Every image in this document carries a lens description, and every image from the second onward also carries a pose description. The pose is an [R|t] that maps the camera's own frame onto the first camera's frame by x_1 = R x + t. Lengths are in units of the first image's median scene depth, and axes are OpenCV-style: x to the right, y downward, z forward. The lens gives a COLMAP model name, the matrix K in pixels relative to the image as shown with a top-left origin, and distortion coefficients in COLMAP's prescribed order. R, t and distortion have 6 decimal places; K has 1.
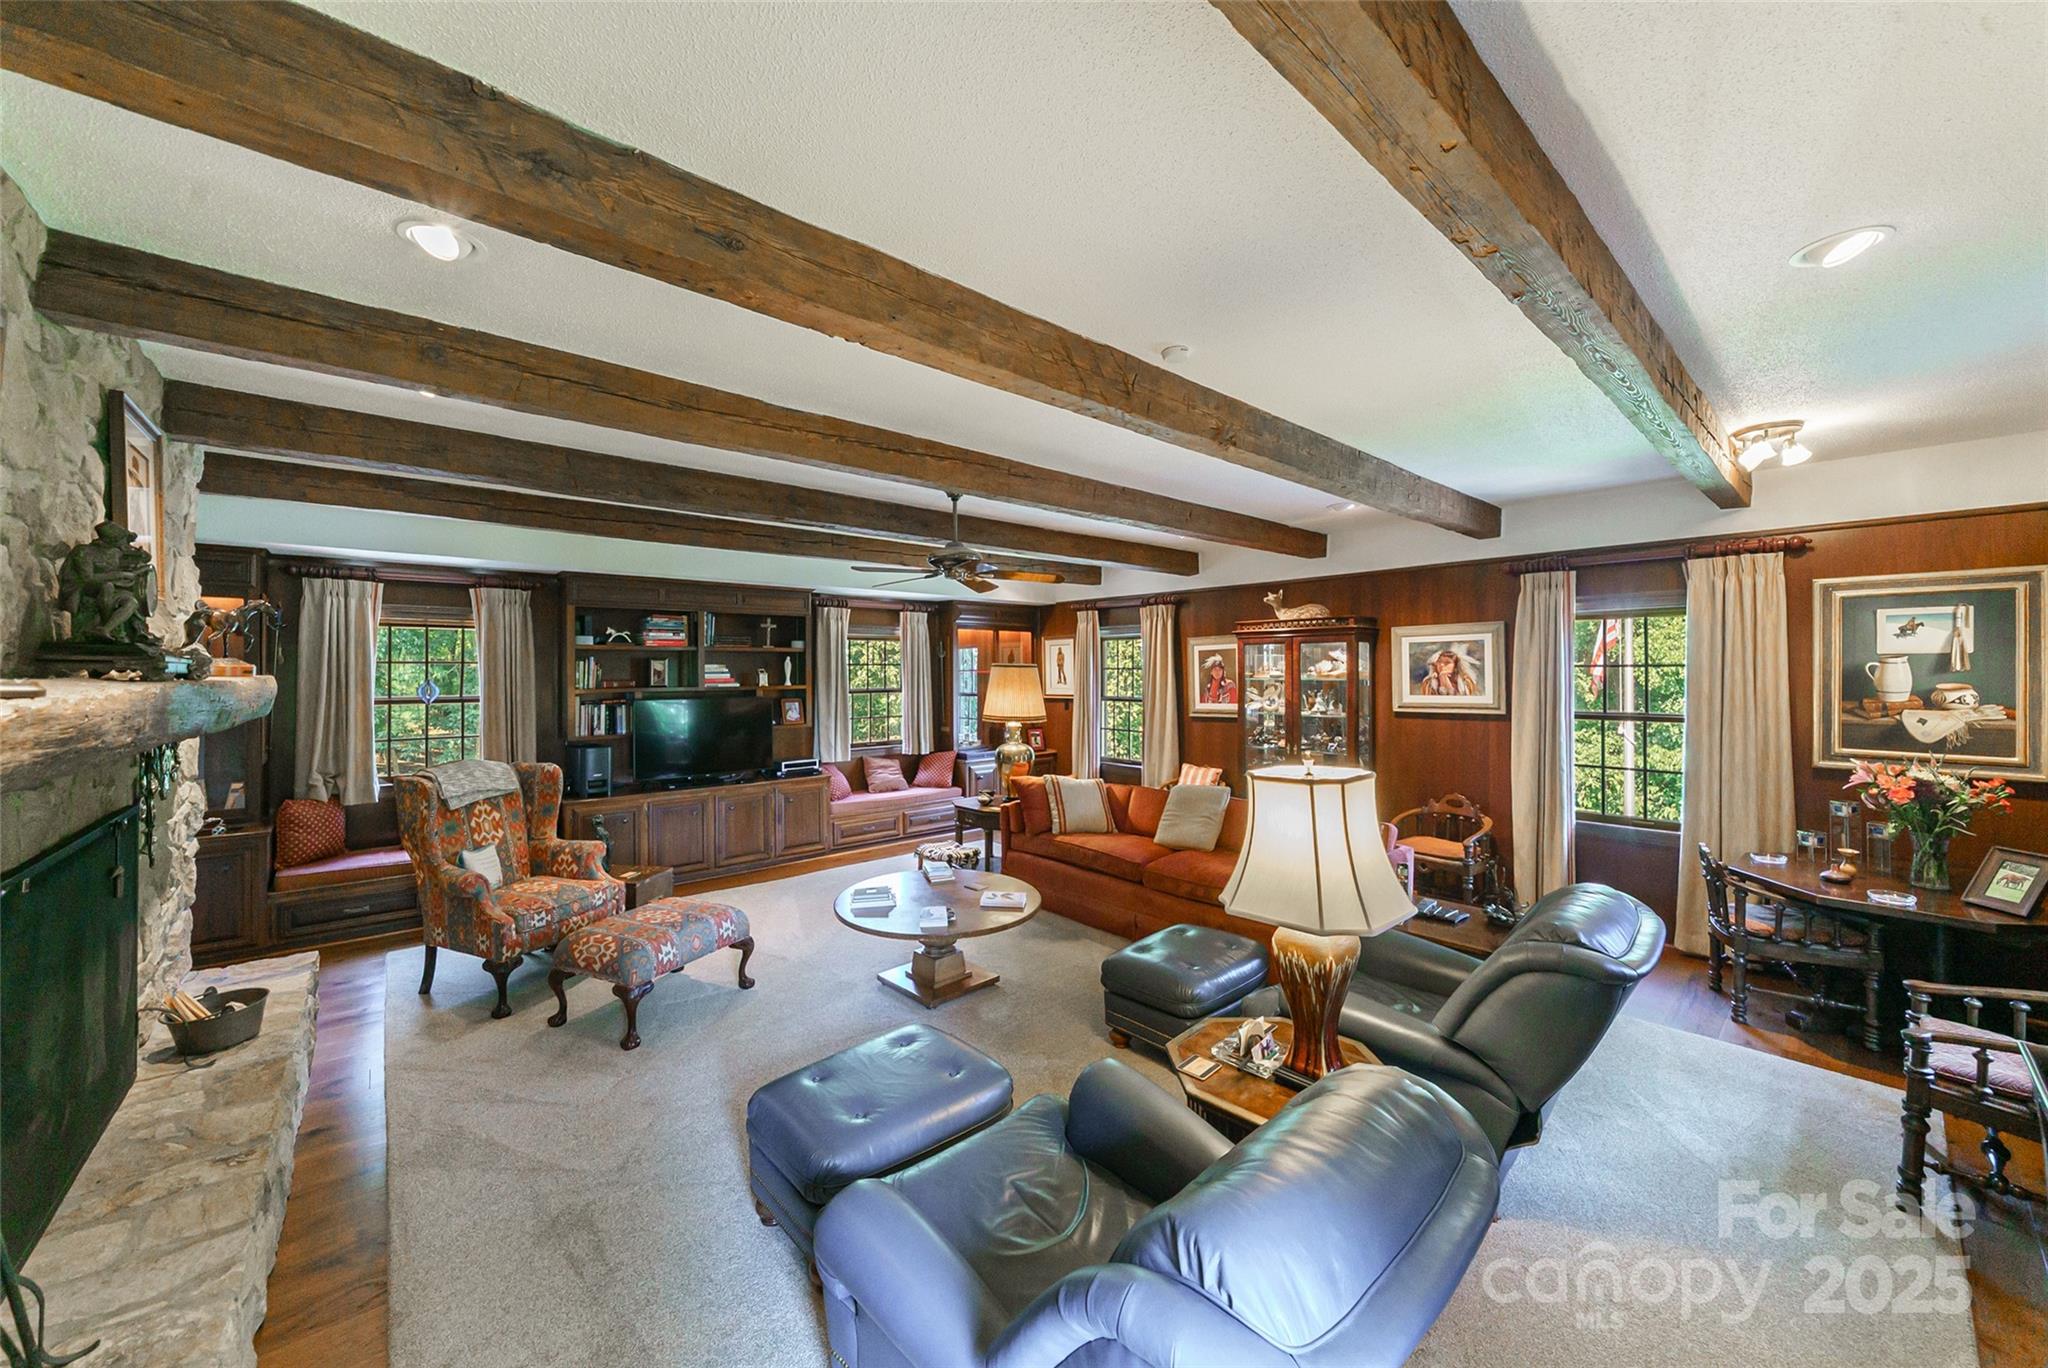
lens RADIAL K [[729.6, 0, 1015.3], [0, 729.6, 677.8], [0, 0, 1]] dist [-0.000737, 0.000176]
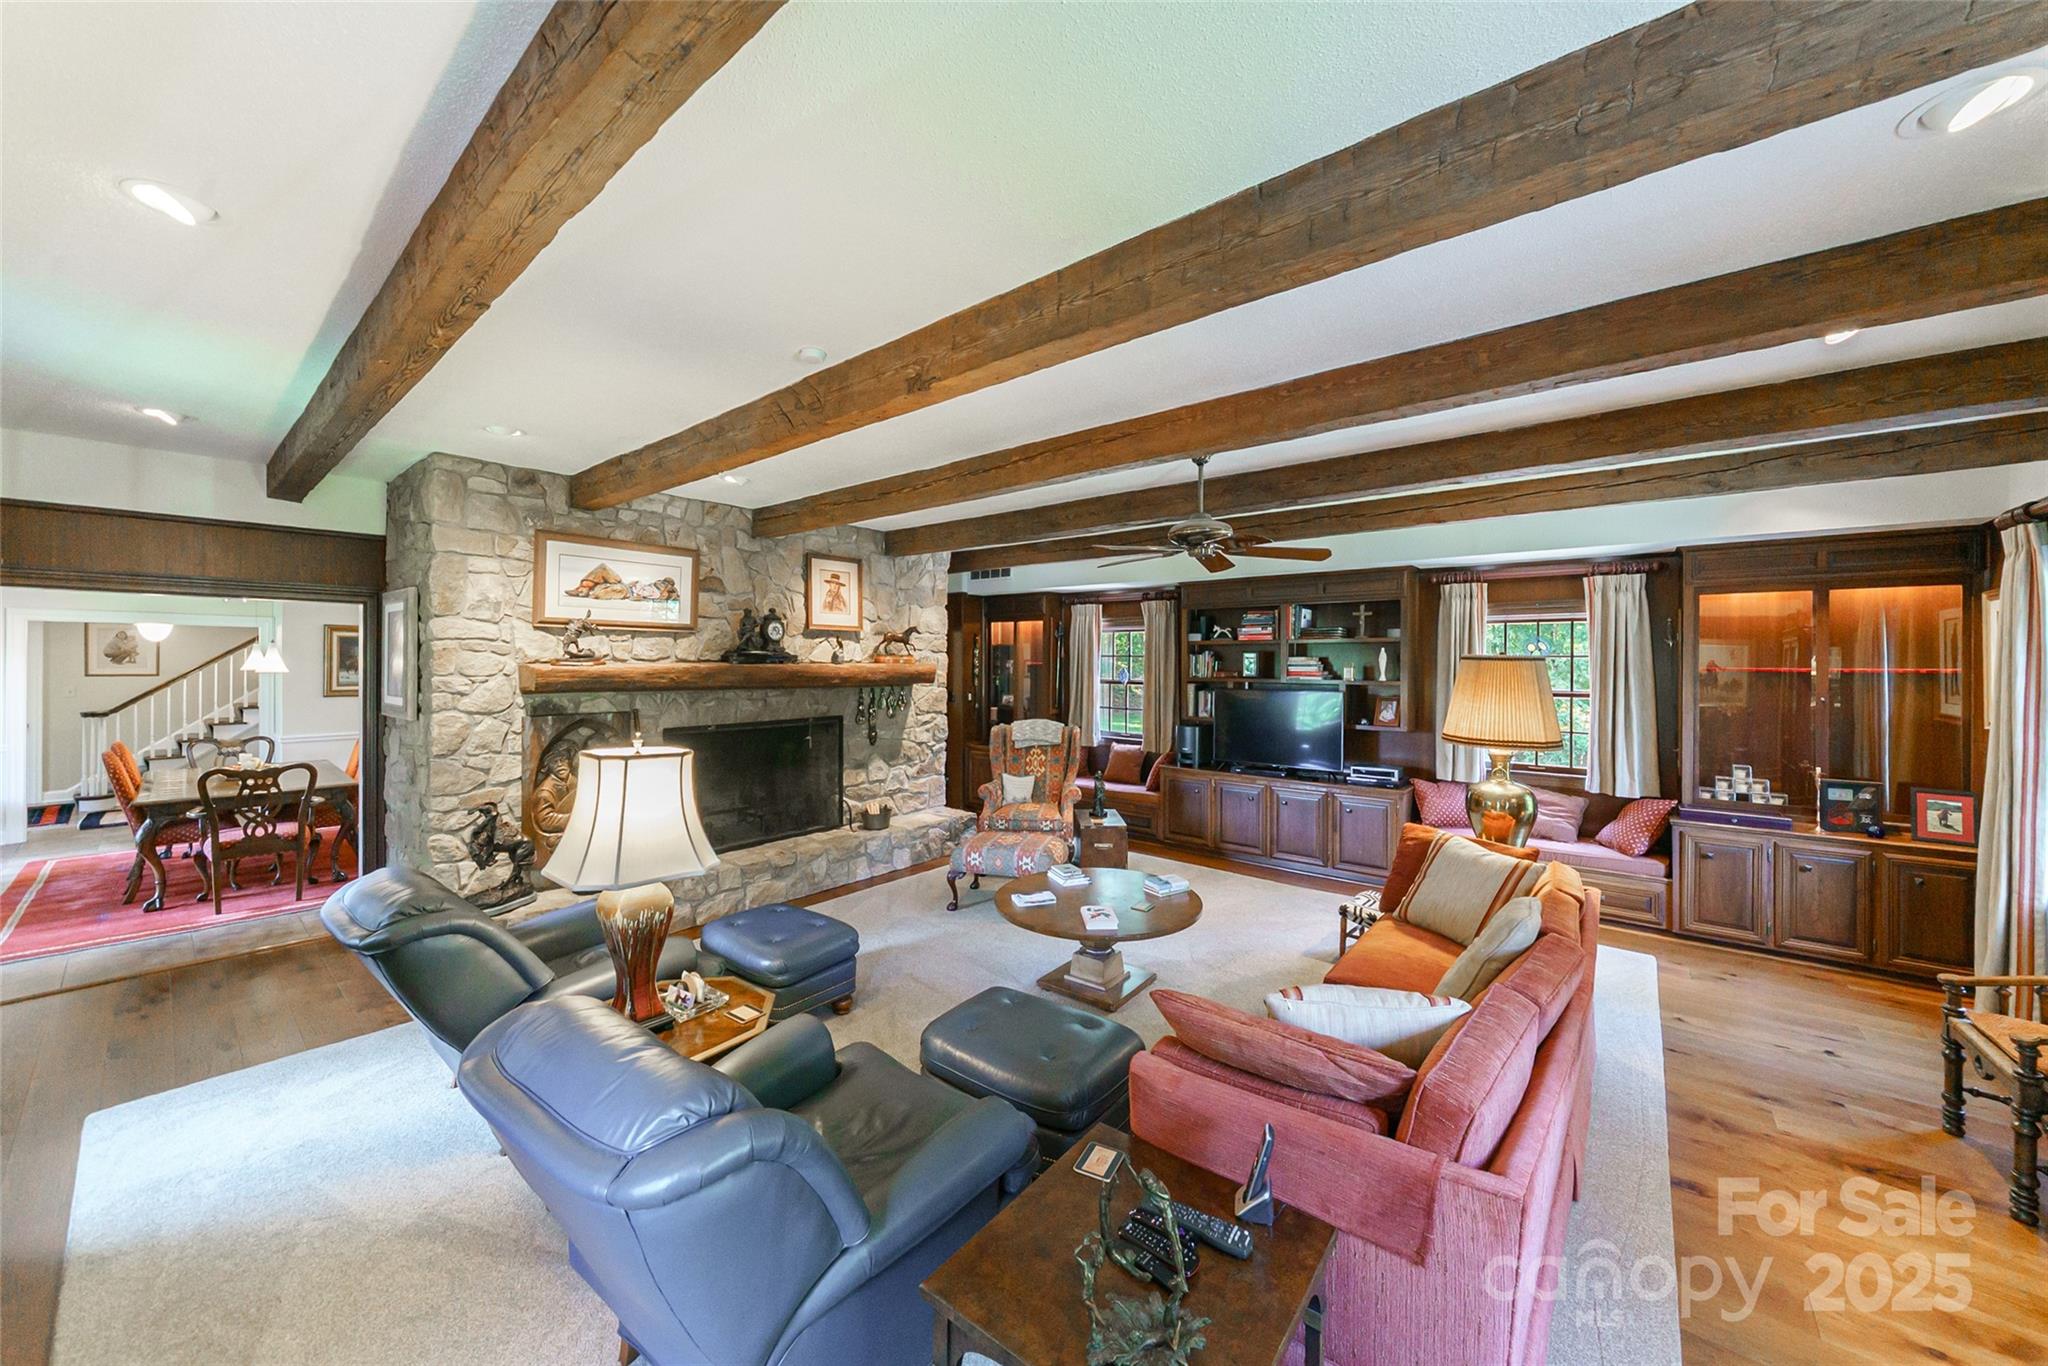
lens RADIAL K [[758.4, 0, 1020.5], [0, 758.4, 662.6], [0, 0, 1]] dist [0.001440, 0.000104]
pose [[0.156955, 0.006149, -0.987587, 0.519763], [-0.017464, 0.999842, 0.003450, -0.007056], [0.987451, 0.016706, 0.157037, 0.442011]]
